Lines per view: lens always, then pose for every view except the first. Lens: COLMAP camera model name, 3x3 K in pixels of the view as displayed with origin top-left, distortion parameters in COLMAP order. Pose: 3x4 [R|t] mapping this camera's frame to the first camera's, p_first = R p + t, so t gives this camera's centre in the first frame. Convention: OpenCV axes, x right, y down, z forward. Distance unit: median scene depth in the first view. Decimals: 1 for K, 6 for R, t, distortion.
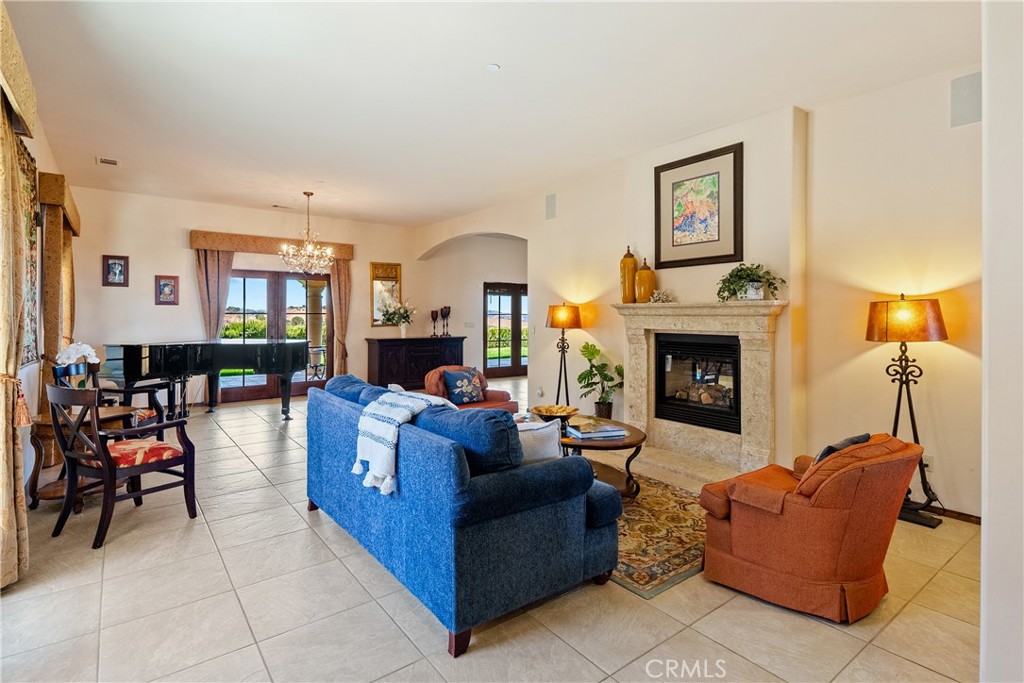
lens RADIAL K [[514.4, 0, 492.2], [0, 514.4, 313.8], [0, 0, 1]] dist [0.000542, -0.000171]
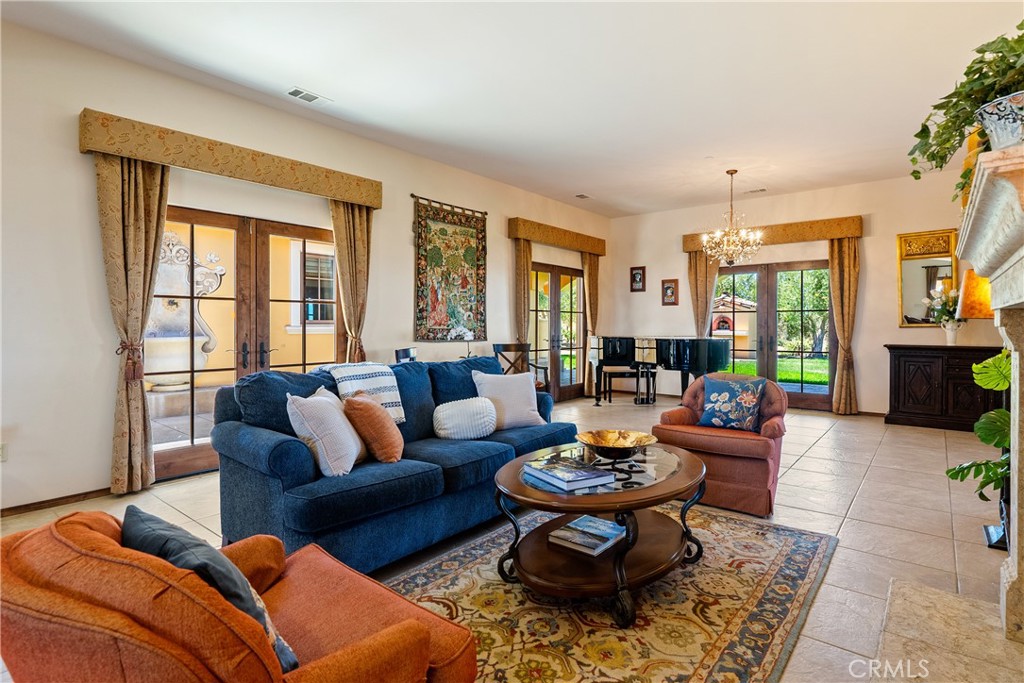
lens RADIAL K [[514.4, 0, 507.3], [0, 514.4, 334.5], [0, 0, 1]] dist [0.000542, -0.000171]
pose [[0.243028, 0.016808, -0.969874, 0.392540], [0.001779, 0.999840, 0.017773, 0.026790], [0.970018, -0.006044, 0.242959, 0.400534]]
